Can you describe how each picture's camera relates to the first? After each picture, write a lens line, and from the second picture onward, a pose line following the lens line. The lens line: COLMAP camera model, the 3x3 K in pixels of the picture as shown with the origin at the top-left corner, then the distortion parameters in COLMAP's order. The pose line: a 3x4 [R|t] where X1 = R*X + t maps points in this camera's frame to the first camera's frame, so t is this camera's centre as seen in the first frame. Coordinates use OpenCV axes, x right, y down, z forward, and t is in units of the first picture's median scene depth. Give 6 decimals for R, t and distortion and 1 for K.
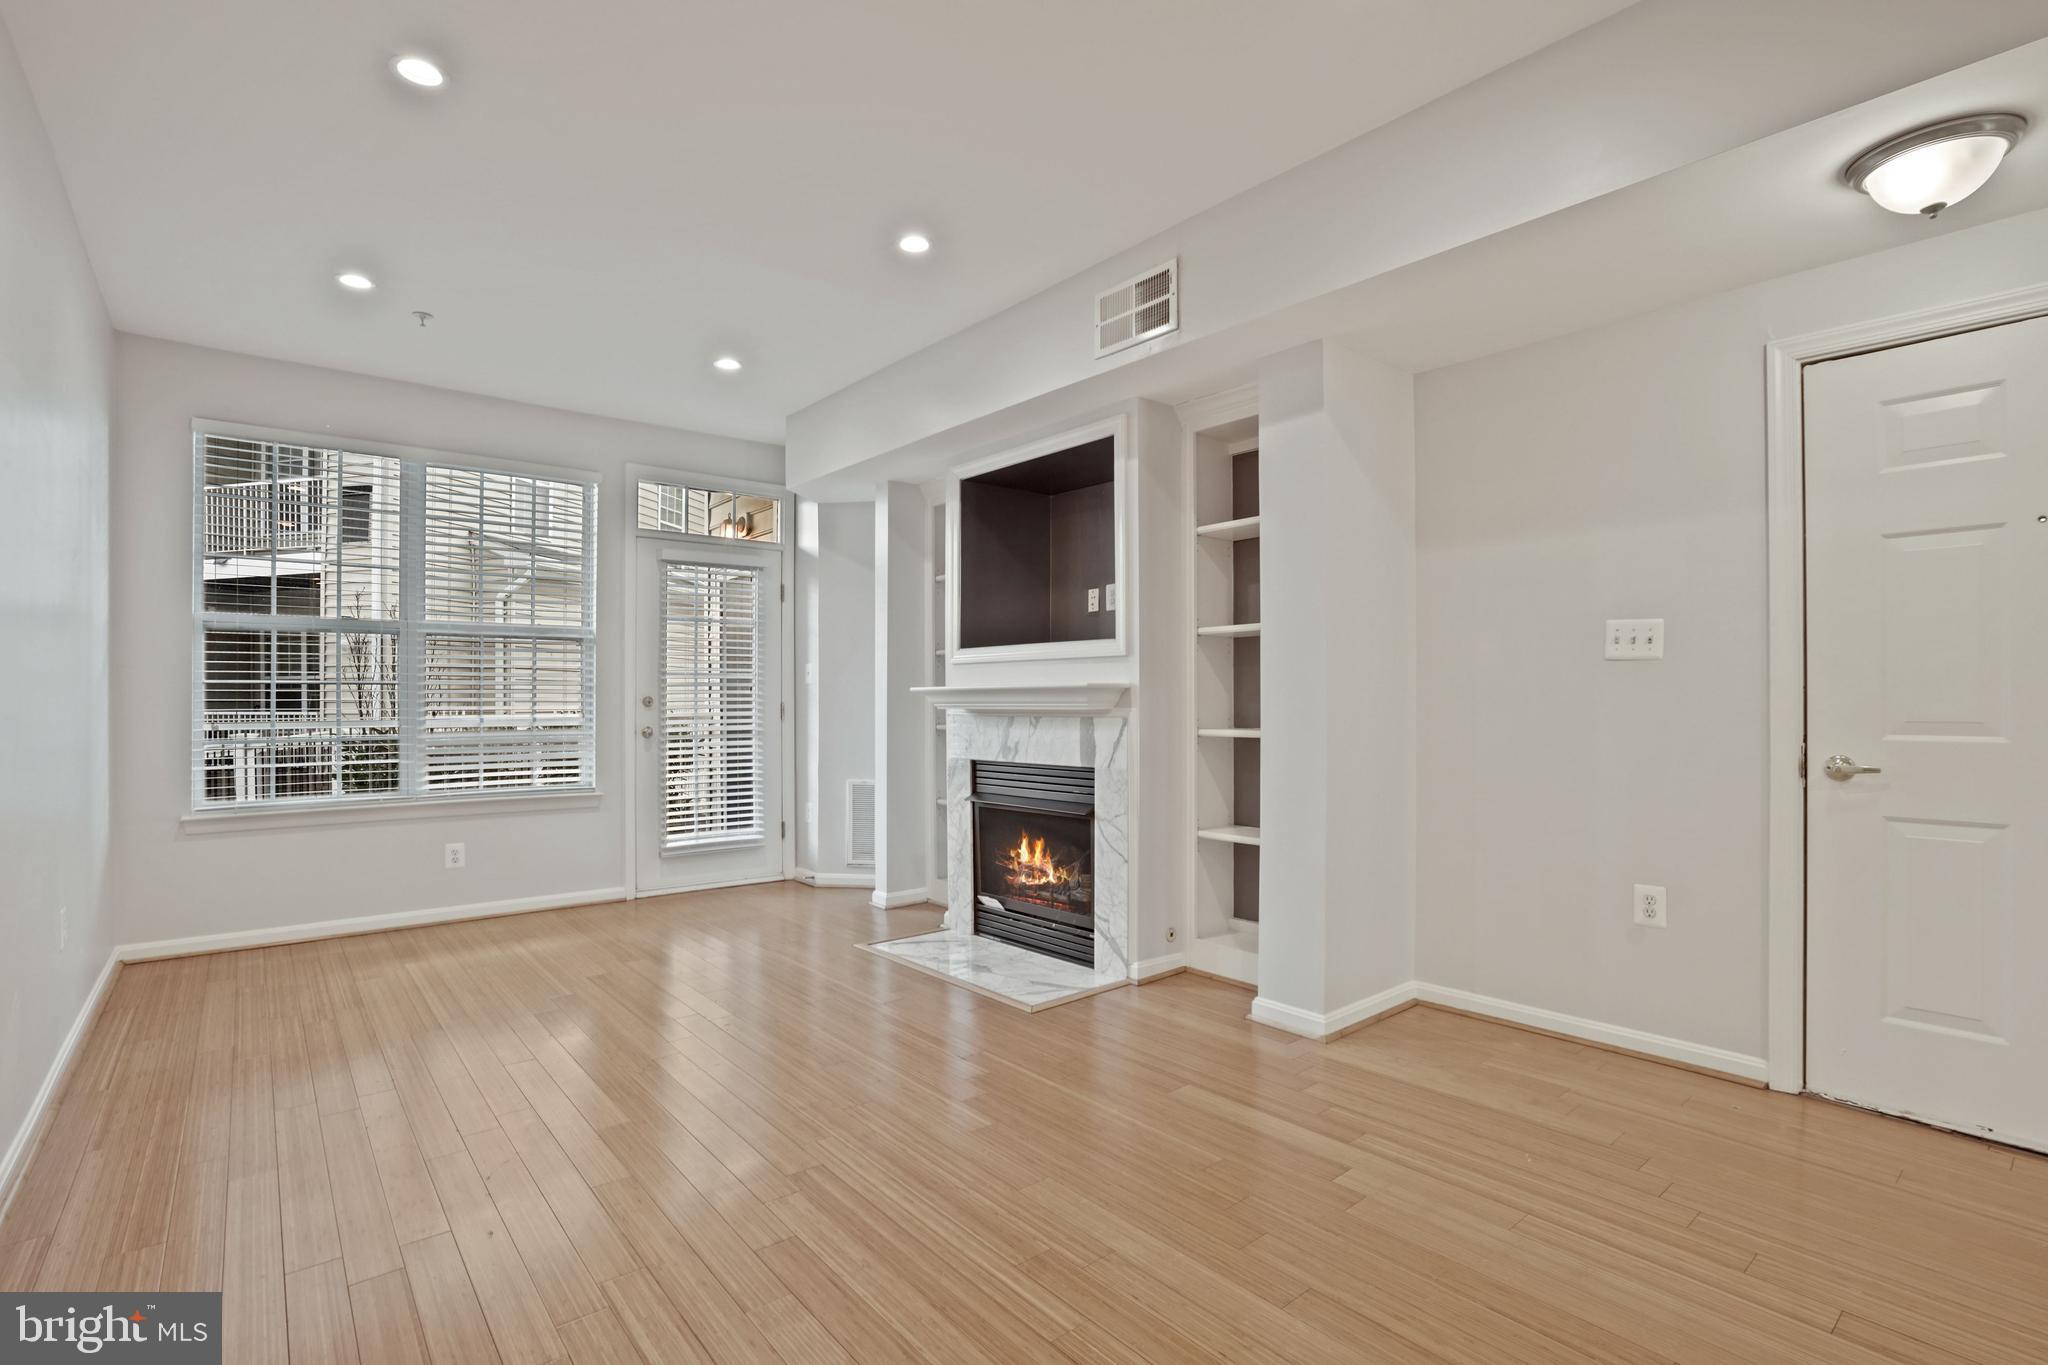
lens RADIAL K [[964.8, 0, 1004.8], [0, 964.8, 695.6], [0, 0, 1]] dist [-0.047399, 0.015553]
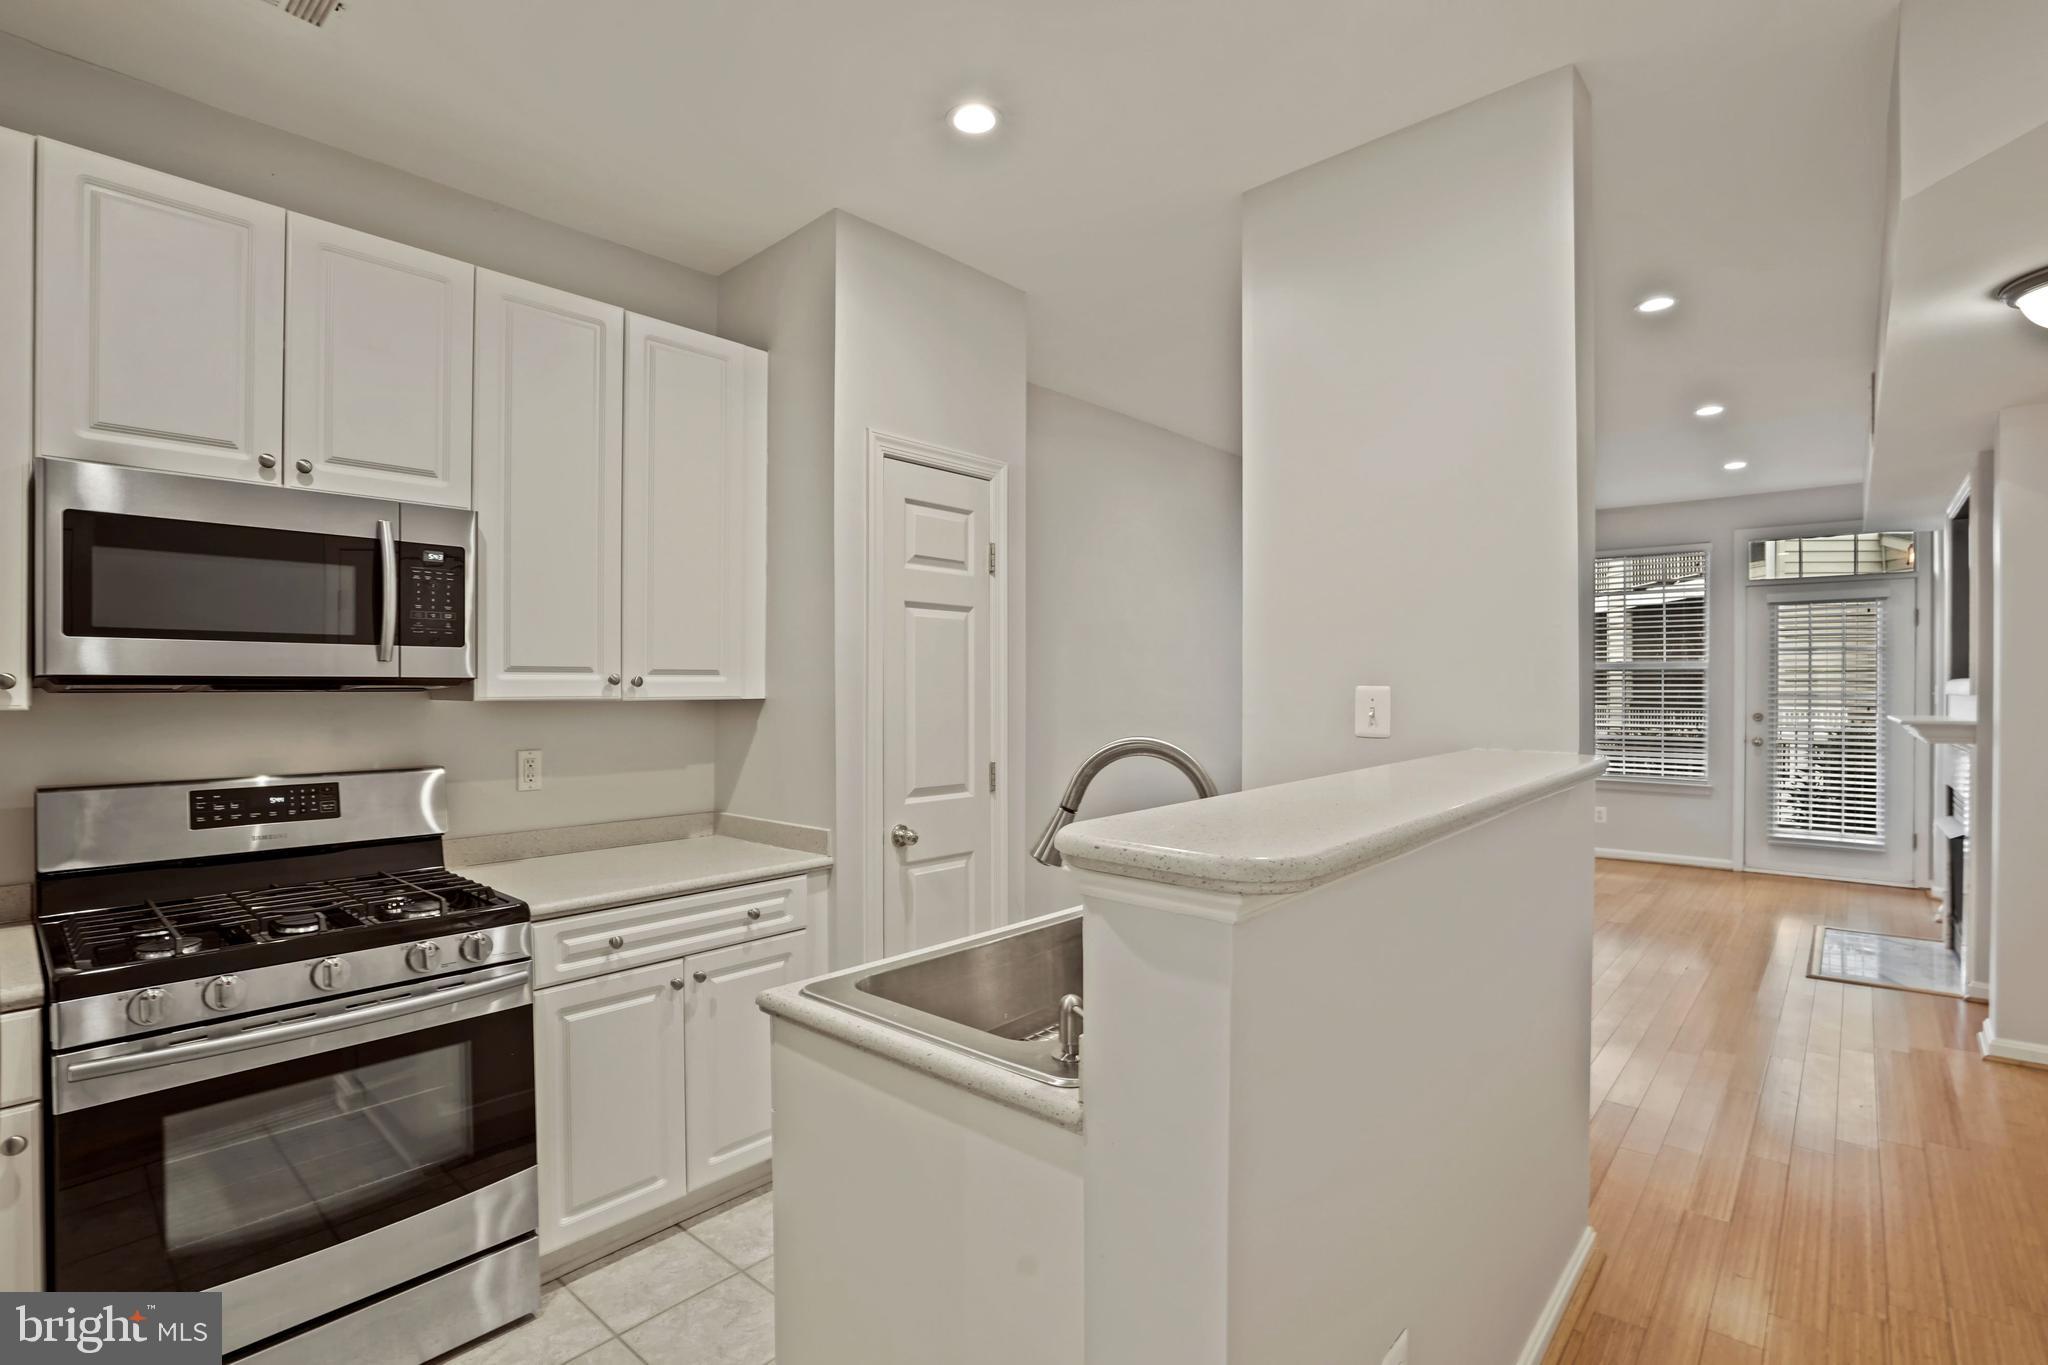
lens RADIAL K [[964.8, 0, 991.8], [0, 964.8, 685.2], [0, 0, 1]] dist [-0.047399, 0.015553]
pose [[0.148510, 0.002479, -0.988908, 0.860131], [-0.000247, 0.999997, 0.002470, -0.048539], [0.988911, -0.000122, 0.148510, -0.217310]]
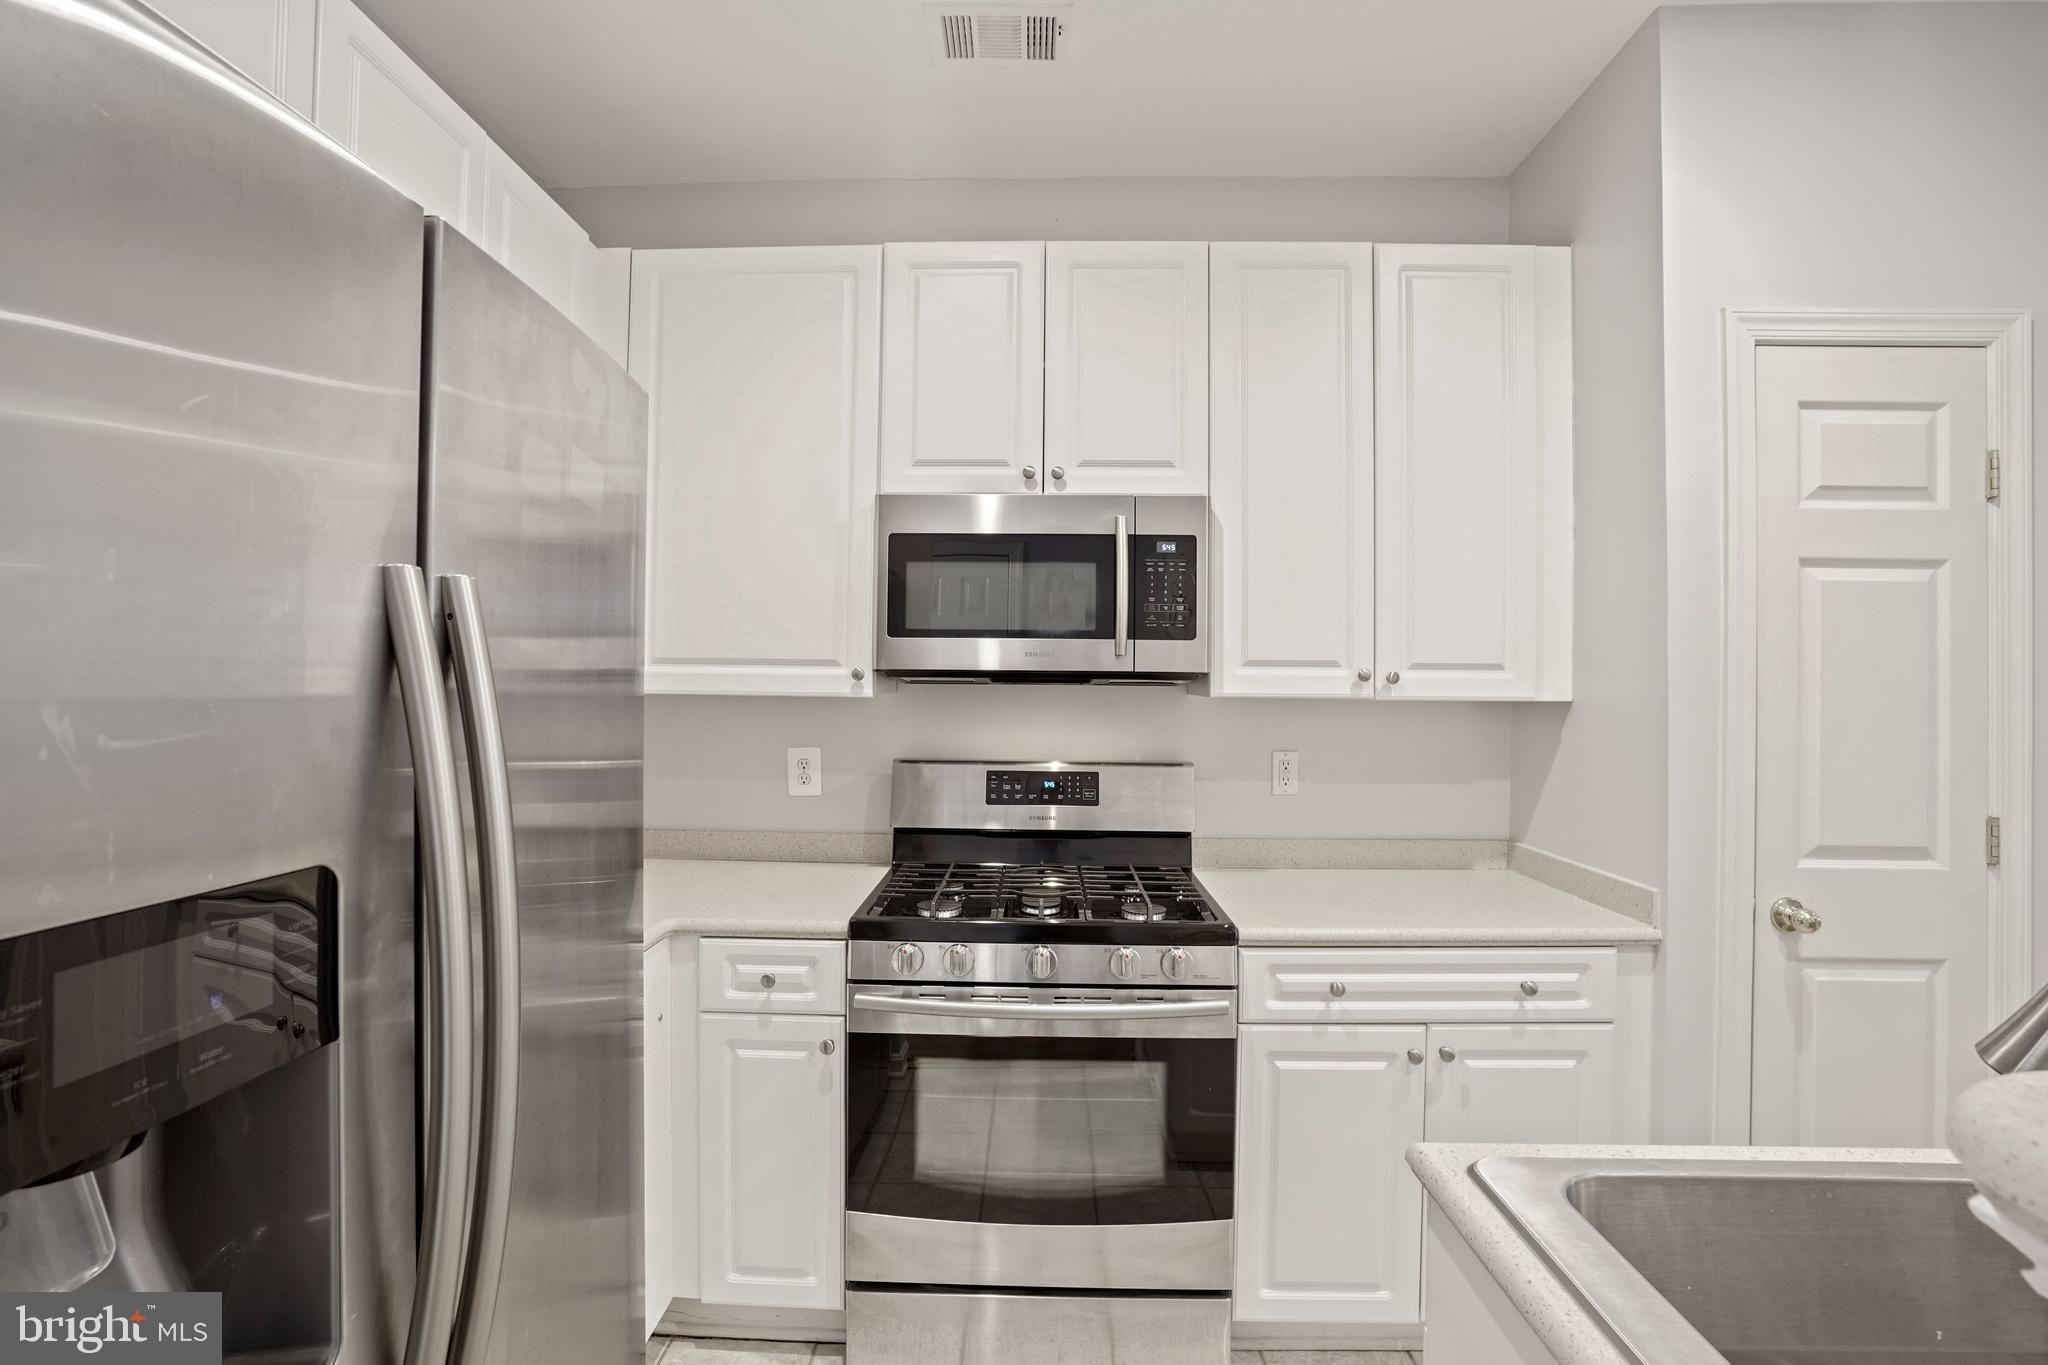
lens RADIAL K [[964.8, 0, 1004.1], [0, 964.8, 670.5], [0, 0, 1]] dist [-0.047399, 0.015553]
pose [[-0.645627, -0.008600, -0.763604, 0.775164], [-0.007205, 0.999961, -0.005169, -0.048890], [0.763619, 0.002164, -0.645664, -0.187058]]
